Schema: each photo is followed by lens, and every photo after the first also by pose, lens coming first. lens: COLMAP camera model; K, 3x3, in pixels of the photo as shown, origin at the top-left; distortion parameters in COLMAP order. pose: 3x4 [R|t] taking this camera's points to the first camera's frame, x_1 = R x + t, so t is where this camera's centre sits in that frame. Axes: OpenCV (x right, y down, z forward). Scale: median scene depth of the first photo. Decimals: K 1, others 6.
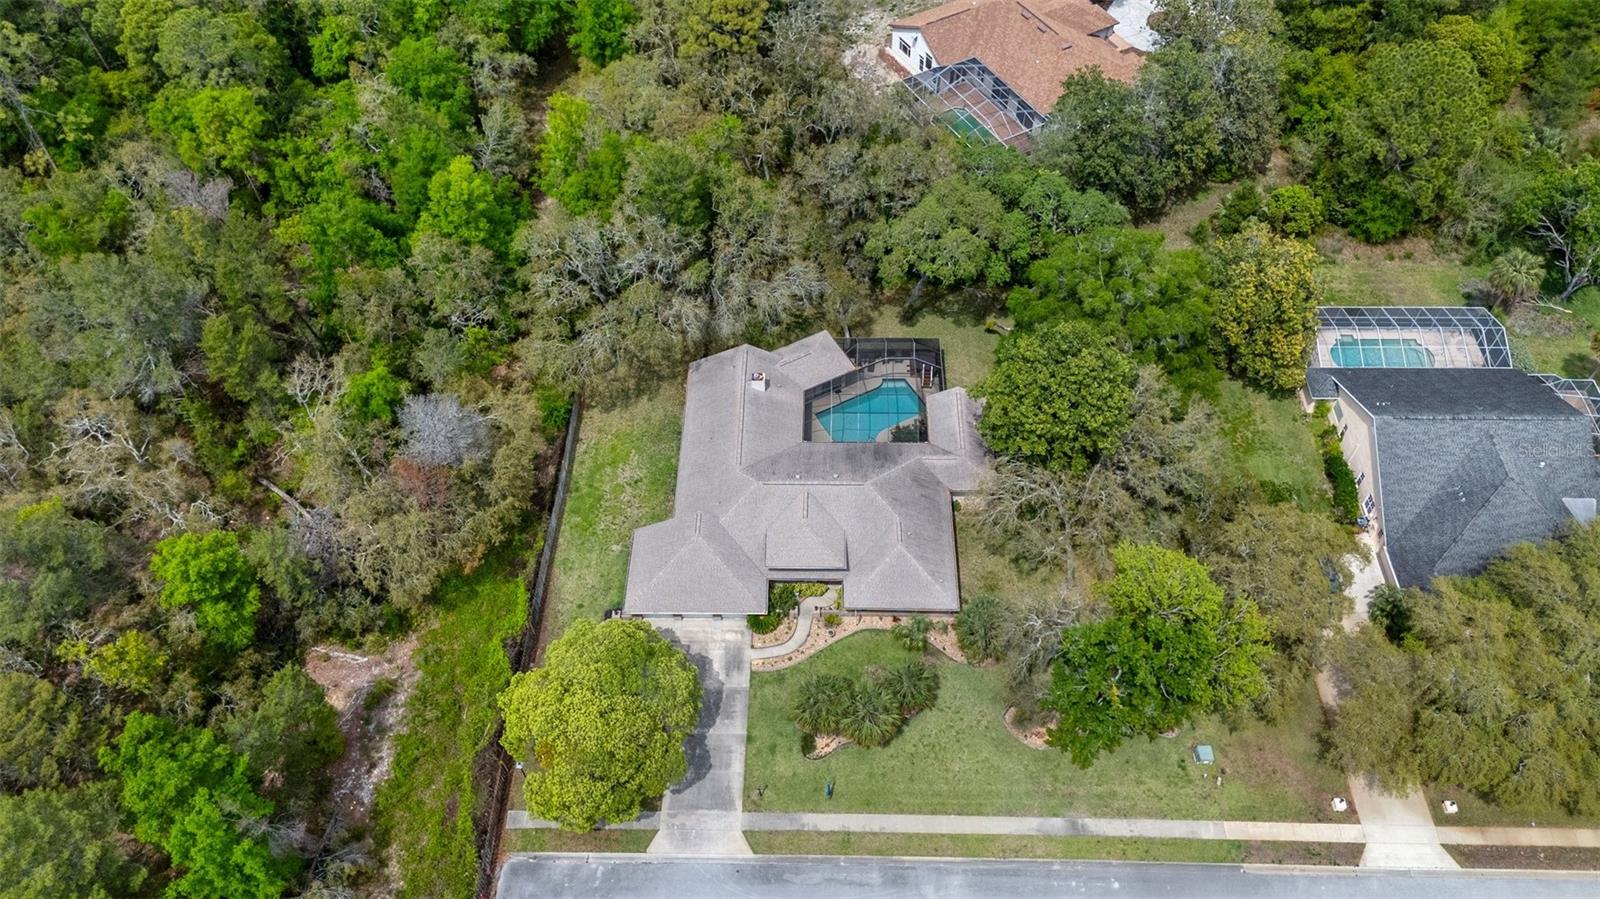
lens RADIAL K [[1172.7, 0, 800.0], [0, 1172.7, 449.5], [0, 0, 1]] dist [0.059252, -0.049414]
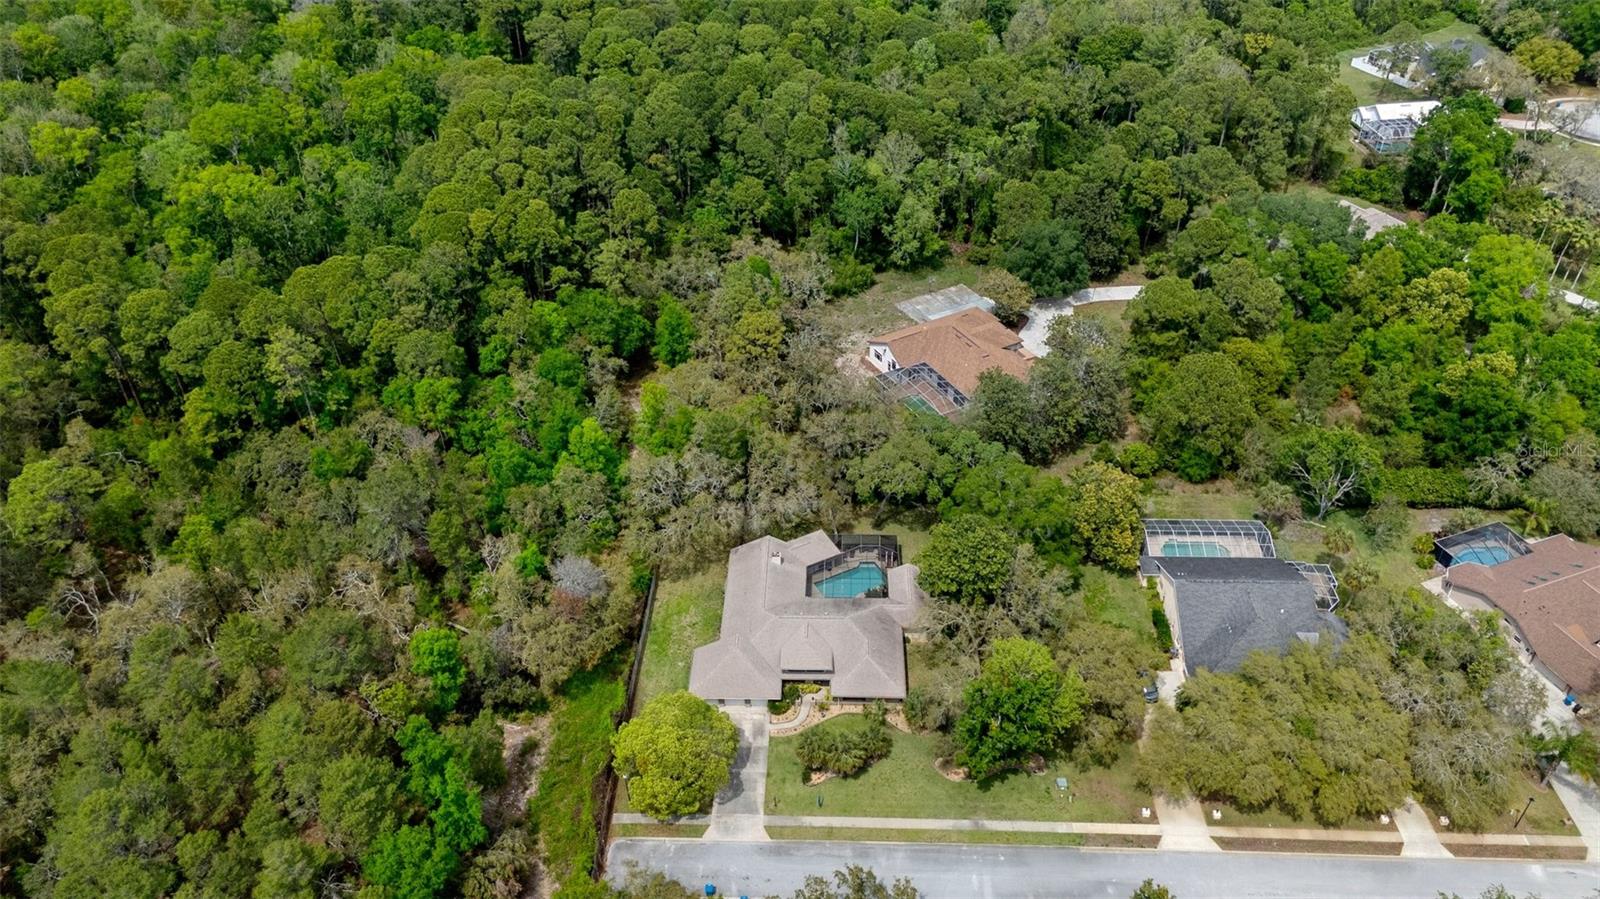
lens RADIAL K [[1173.4, 0, 800.0], [0, 1173.4, 449.5], [0, 0, 1]] dist [0.097150, -0.108660]
pose [[0.999928, 0.005447, -0.010738, 0.010419], [-0.007991, 0.967328, -0.253403, 0.187310], [0.009007, 0.253471, 0.967301, -0.502248]]
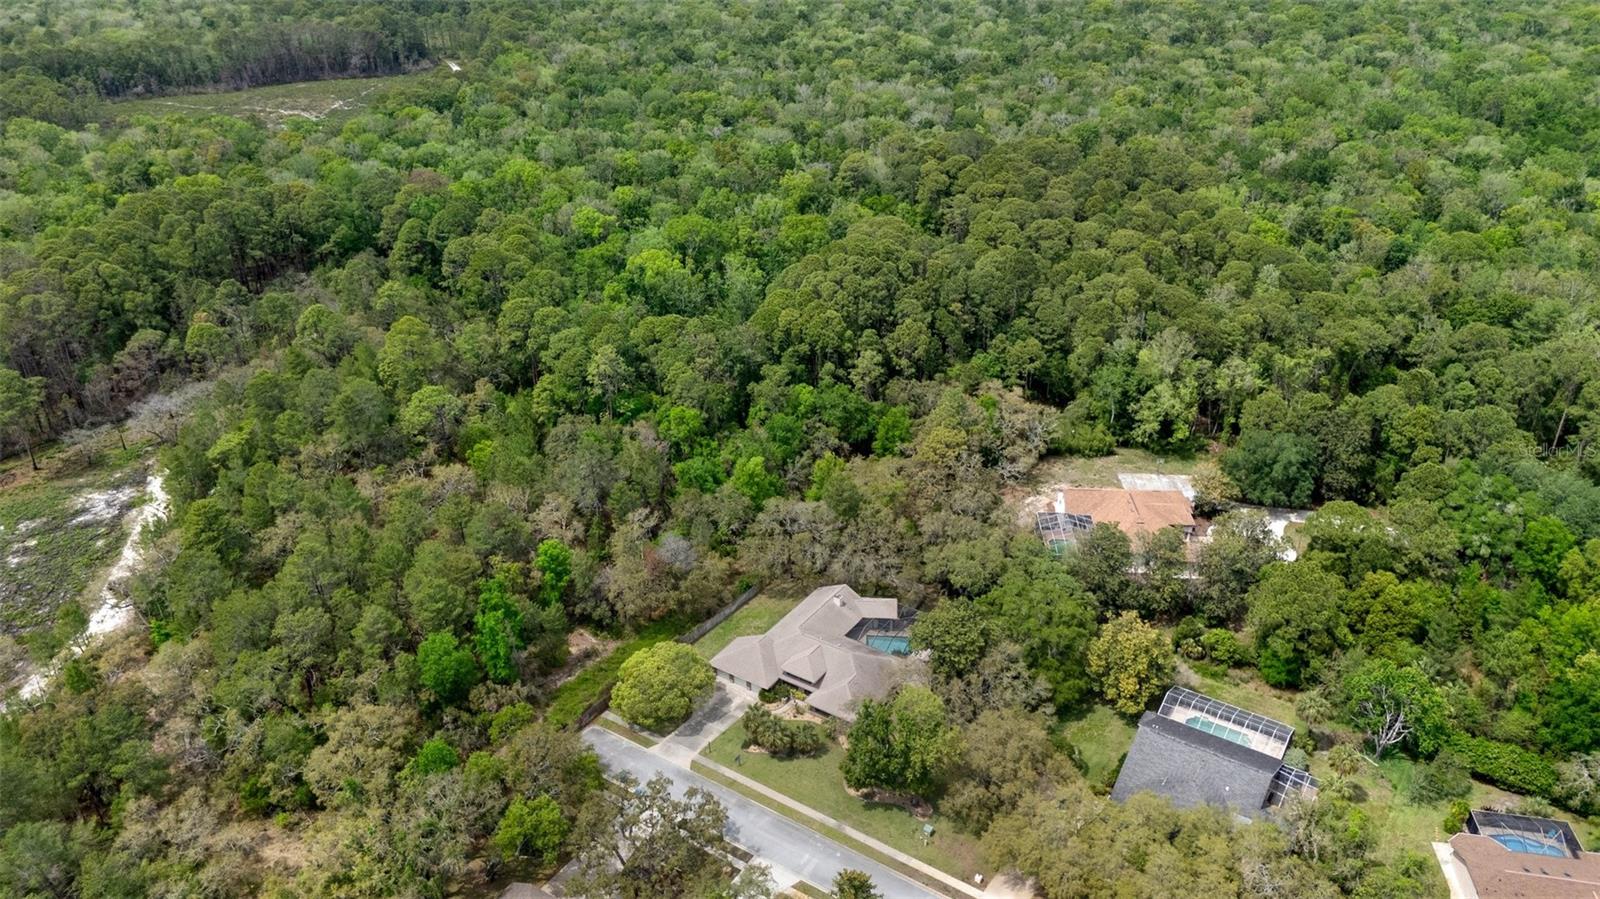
lens RADIAL K [[1173.4, 0, 800.0], [0, 1173.4, 449.5], [0, 0, 1]] dist [0.097150, -0.108660]
pose [[0.843090, 0.251751, -0.475207, 0.709006], [-0.428565, 0.848329, -0.310919, 0.329779], [0.324857, 0.465789, 0.823109, -0.620762]]
